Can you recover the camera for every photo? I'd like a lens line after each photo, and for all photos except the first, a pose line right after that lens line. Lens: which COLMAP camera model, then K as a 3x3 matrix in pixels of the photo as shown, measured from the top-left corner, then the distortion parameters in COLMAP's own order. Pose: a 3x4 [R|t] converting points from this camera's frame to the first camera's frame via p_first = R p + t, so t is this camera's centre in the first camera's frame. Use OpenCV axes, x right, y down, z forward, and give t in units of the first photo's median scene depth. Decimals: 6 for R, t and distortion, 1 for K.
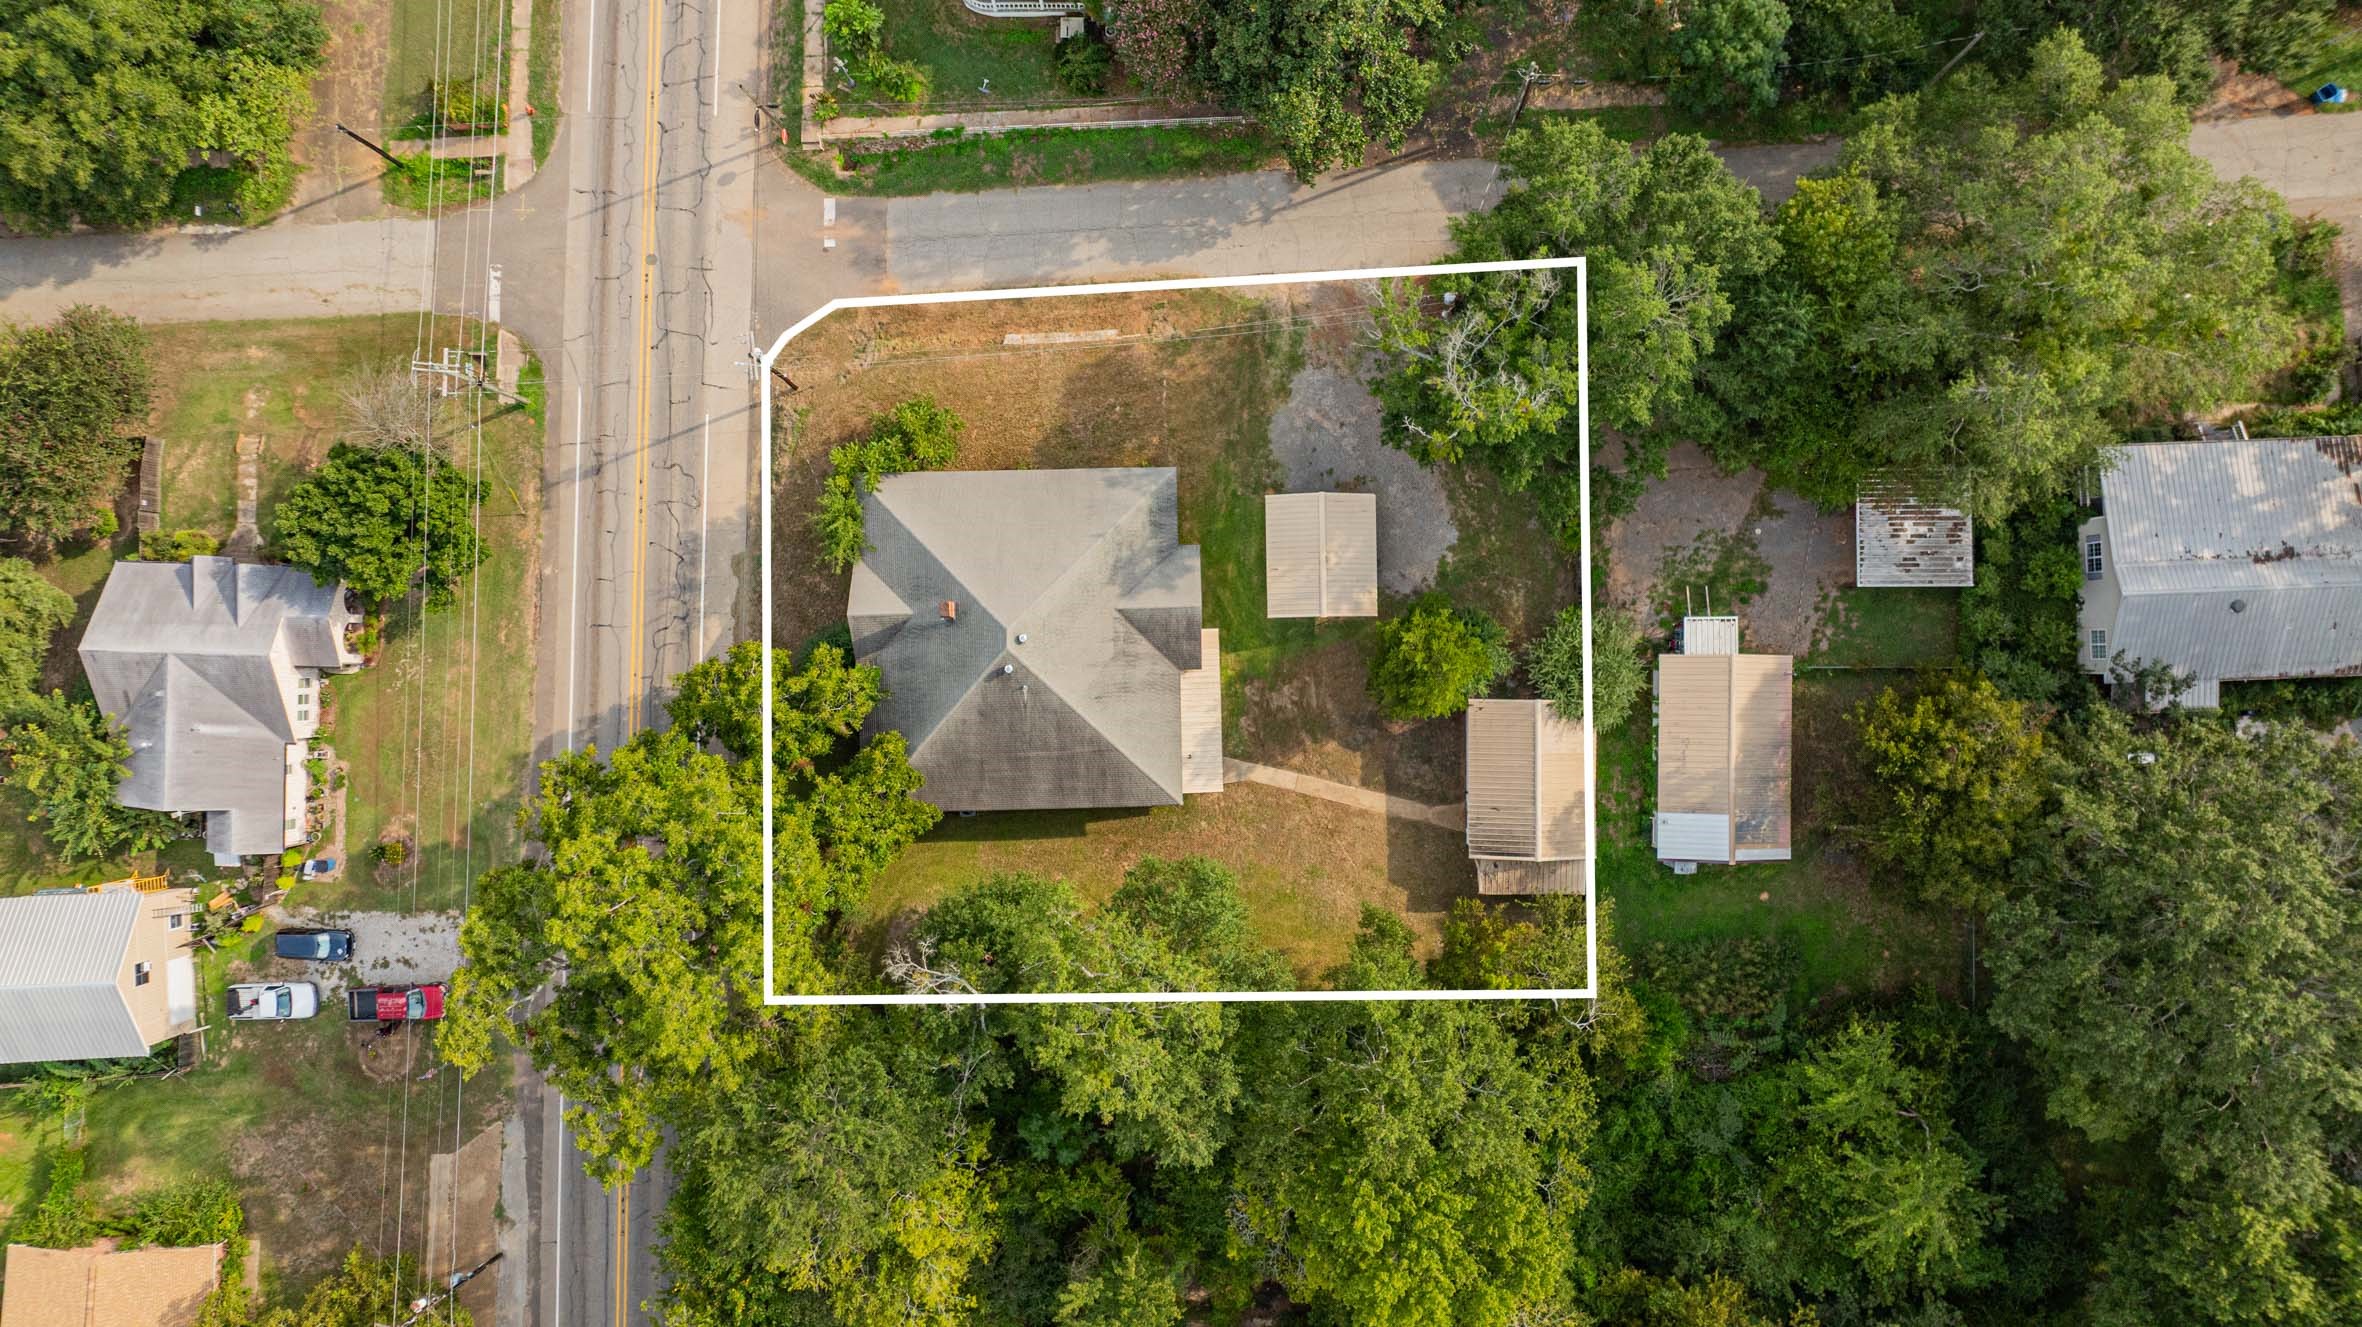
lens RADIAL K [[1634.3, 0, 1167.9], [0, 1634.3, 657.2], [0, 0, 1]] dist [-0.028102, 0.000994]
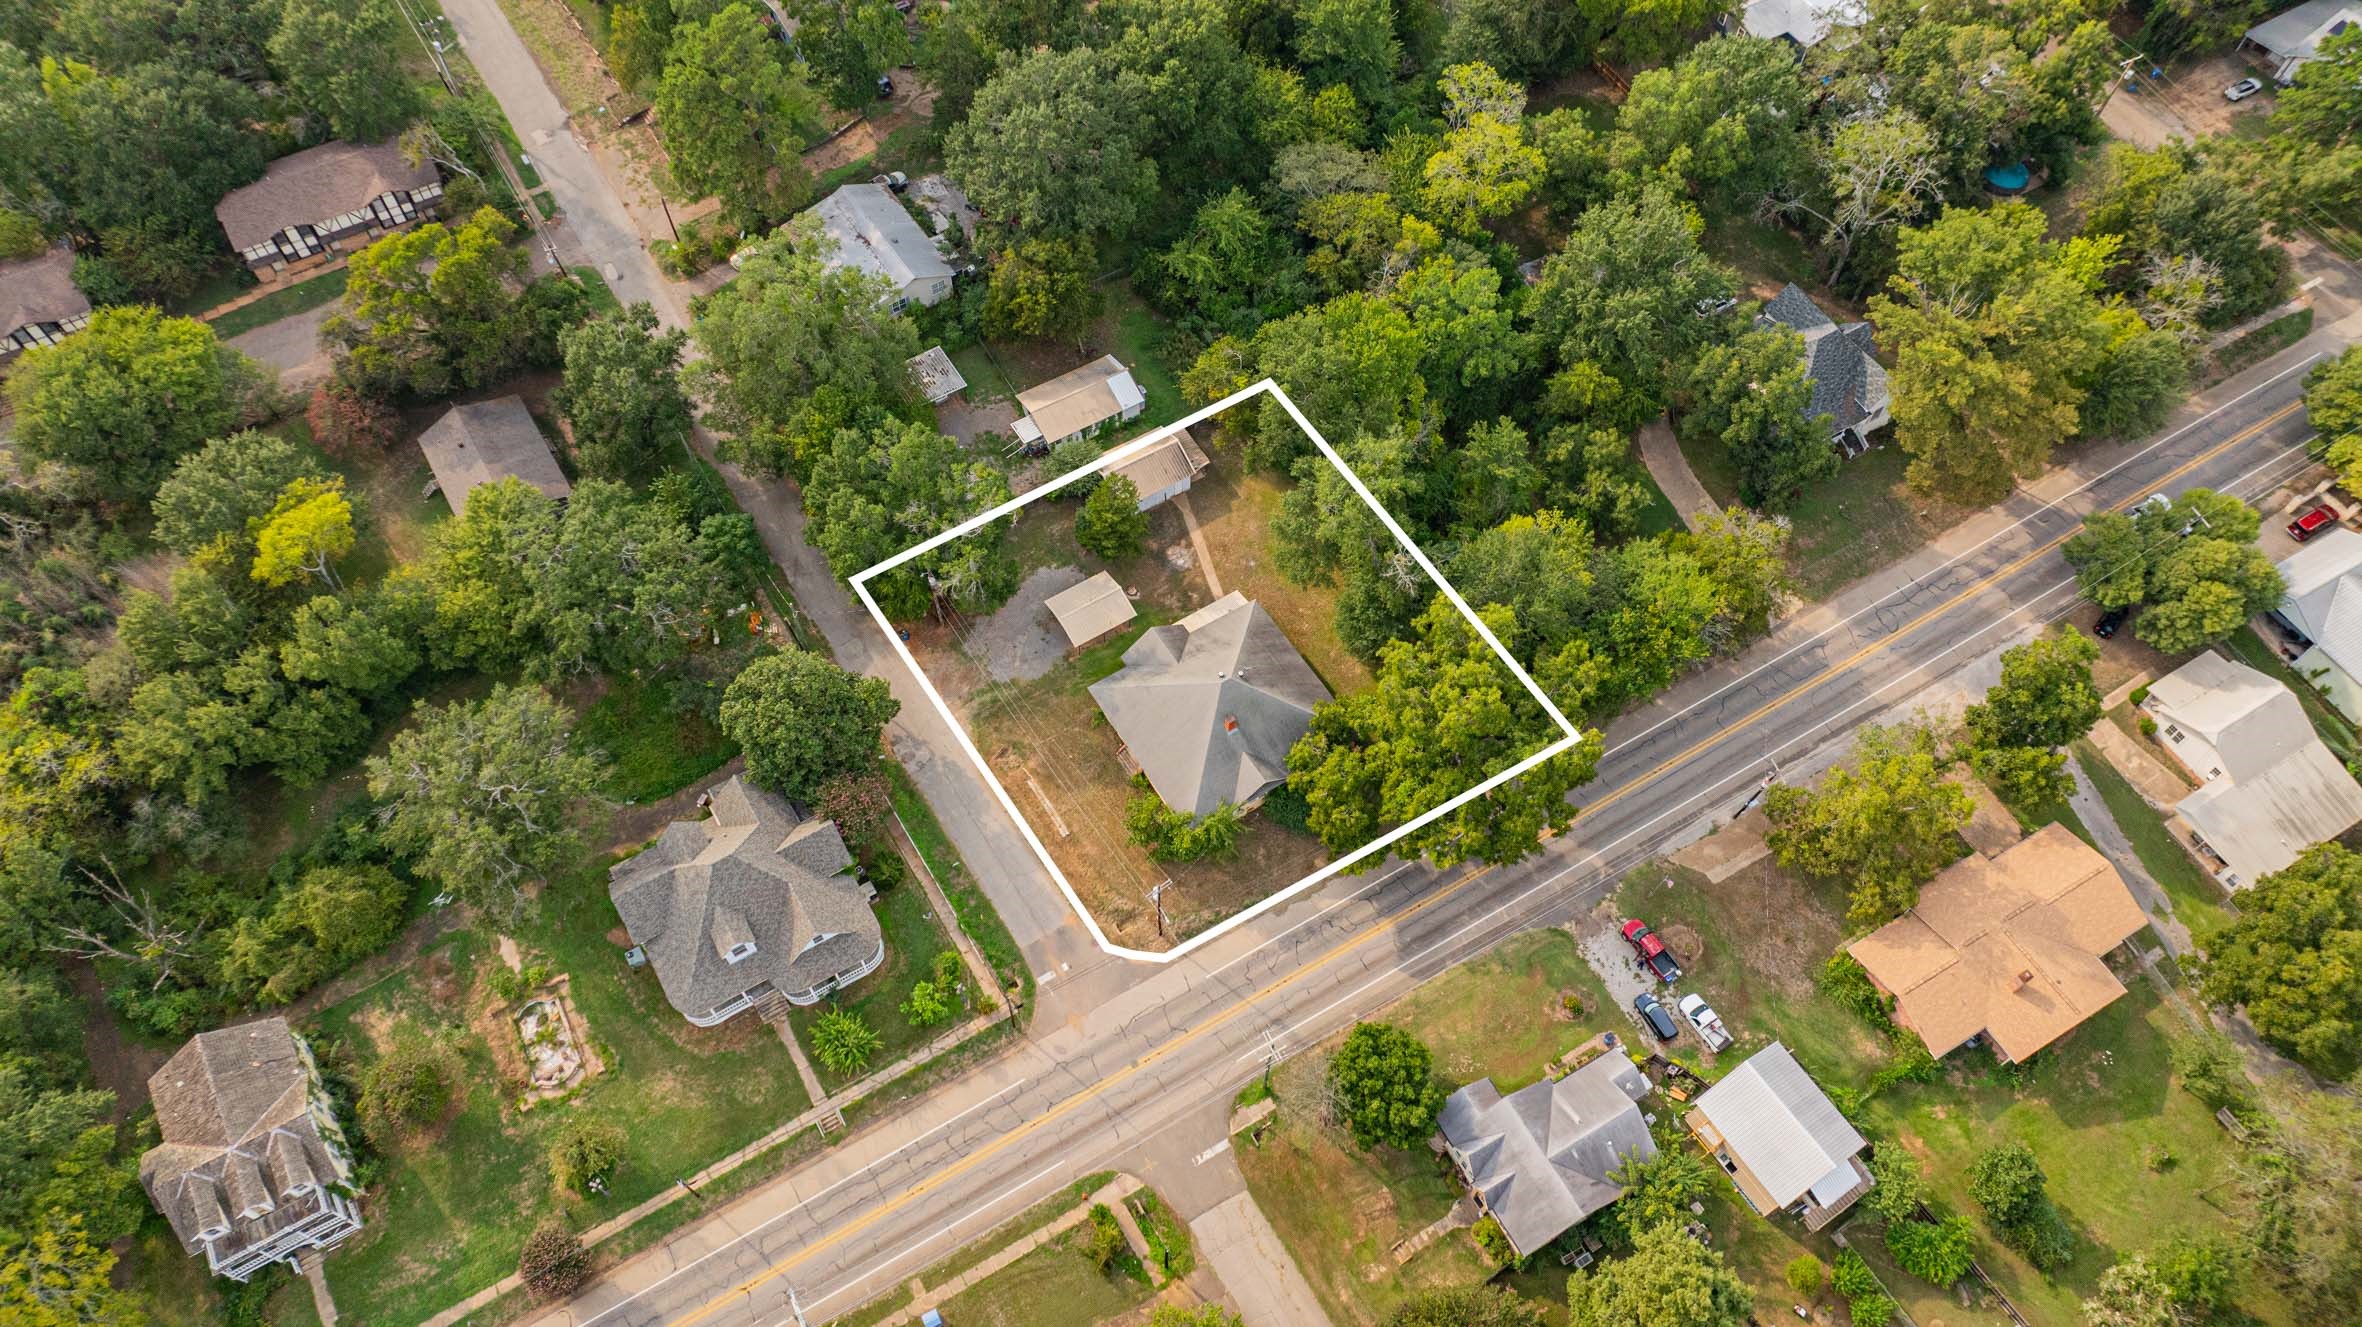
lens RADIAL K [[1634.3, 0, 1167.9], [0, 1634.3, 657.2], [0, 0, 1]] dist [-0.028102, 0.000994]
pose [[-0.509841, -0.733136, 0.450083, -0.728506], [0.860266, -0.435855, 0.264524, -0.450350], [0.002239, 0.522056, 0.852908, -0.423882]]
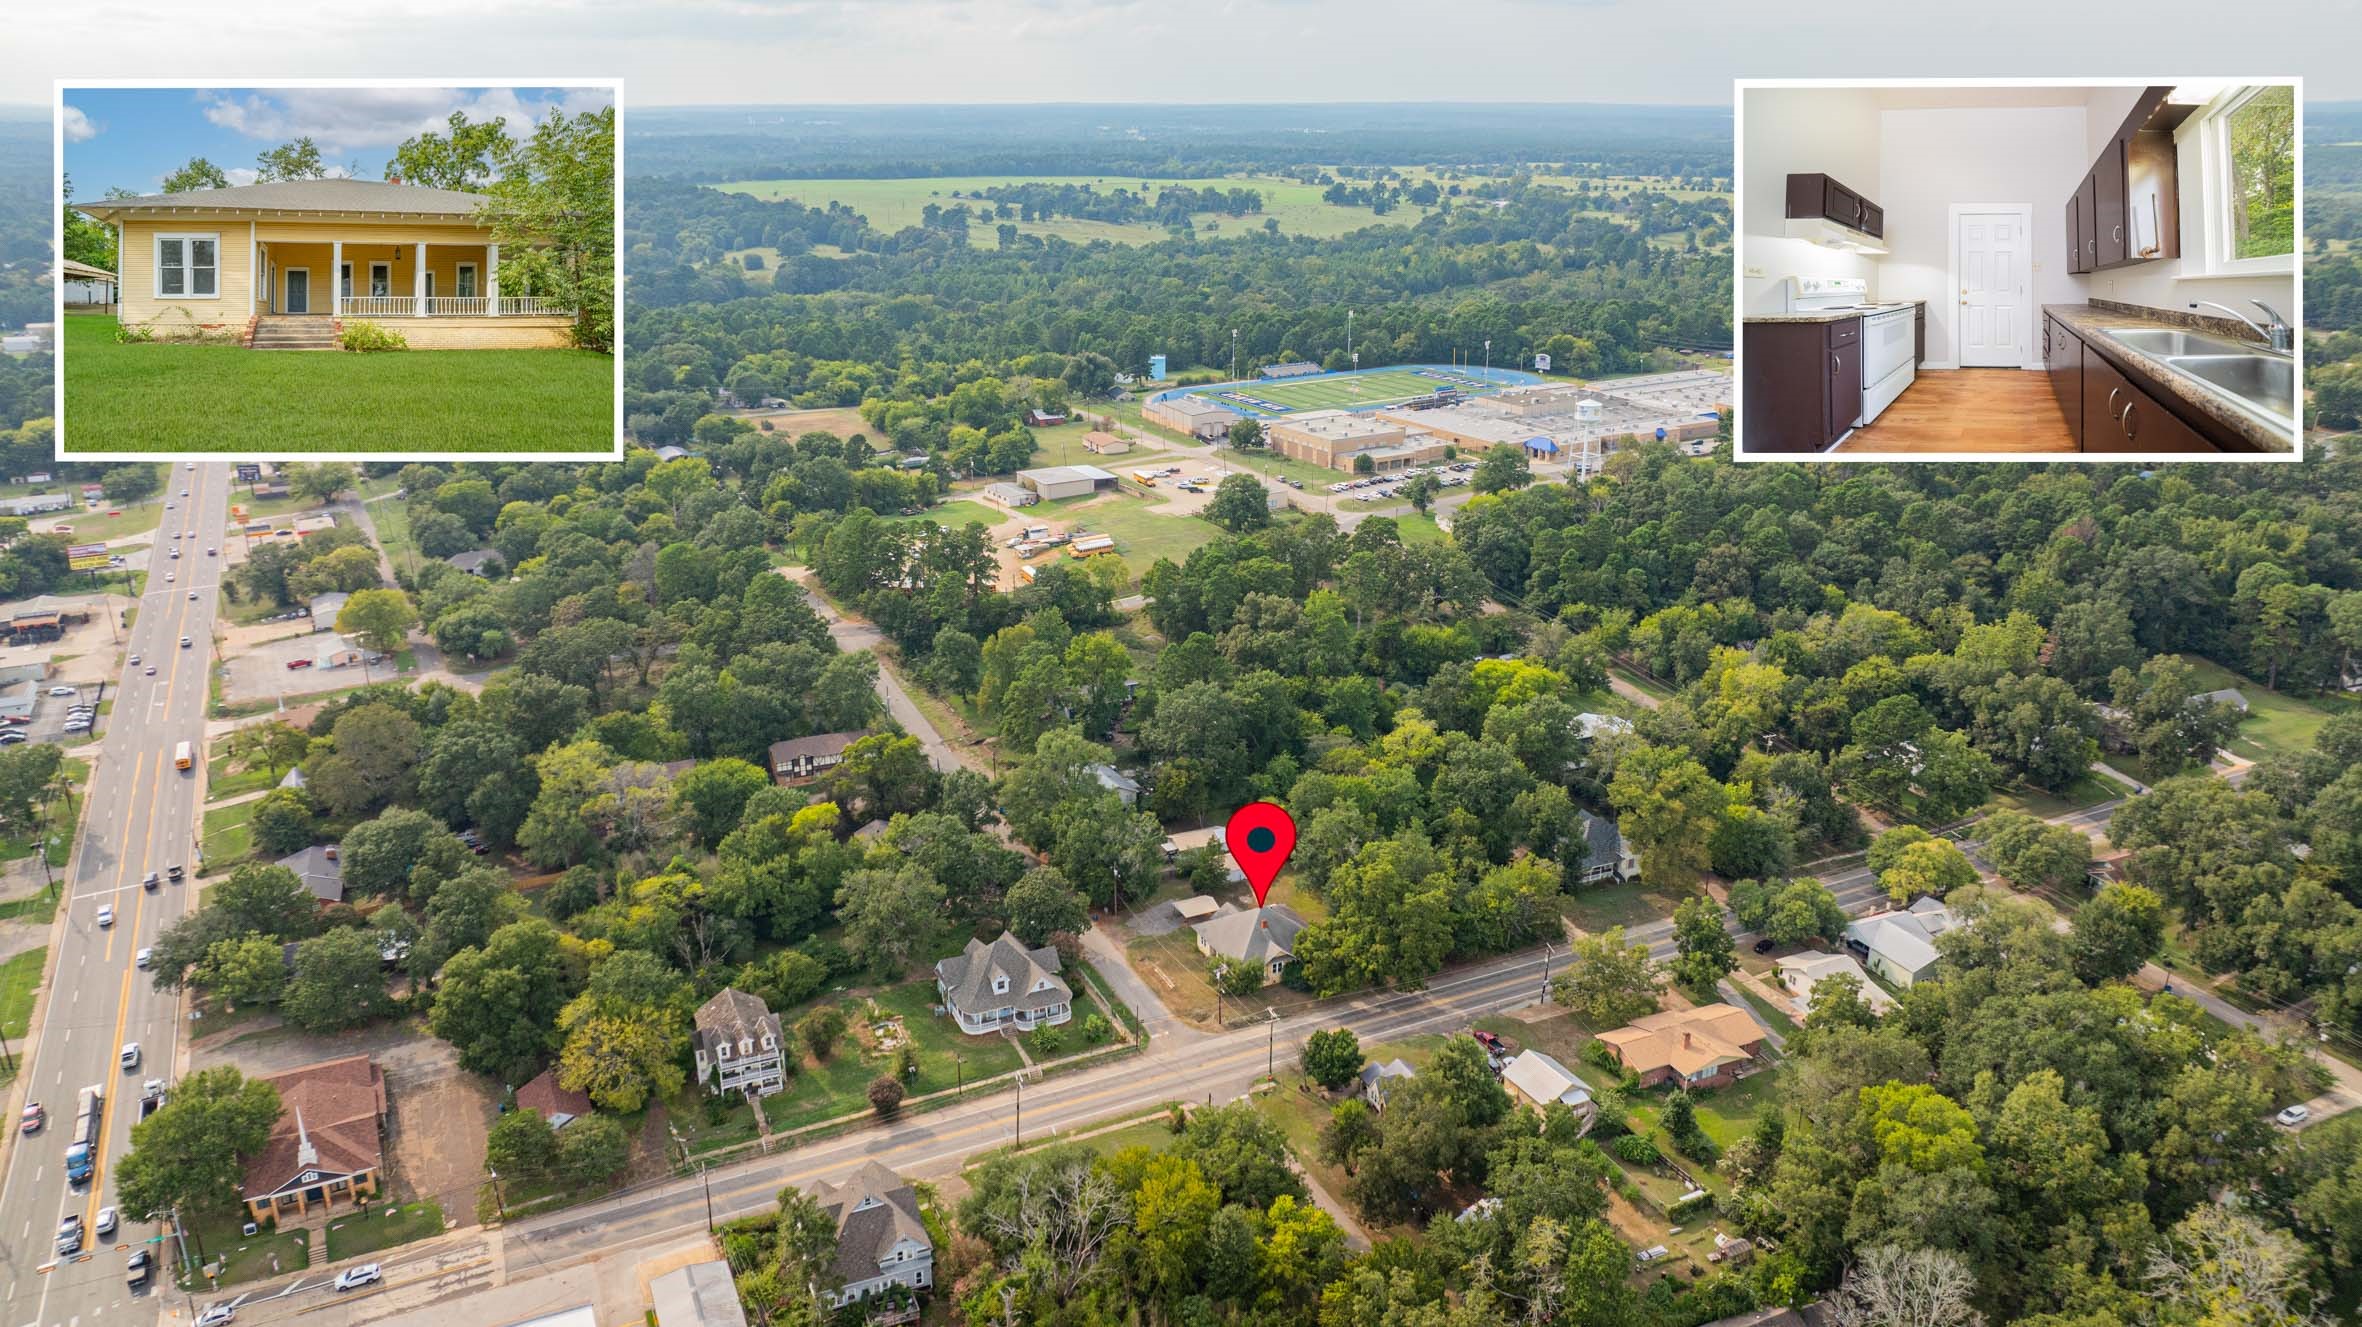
lens RADIAL K [[1634.3, 0, 1167.9], [0, 1634.3, 657.2], [0, 0, 1]] dist [-0.028102, 0.000994]
pose [[-0.417033, -0.289564, 0.861531, -2.419961], [0.908890, -0.134564, 0.394730, -1.266668], [0.001632, 0.947652, 0.319300, -0.480113]]
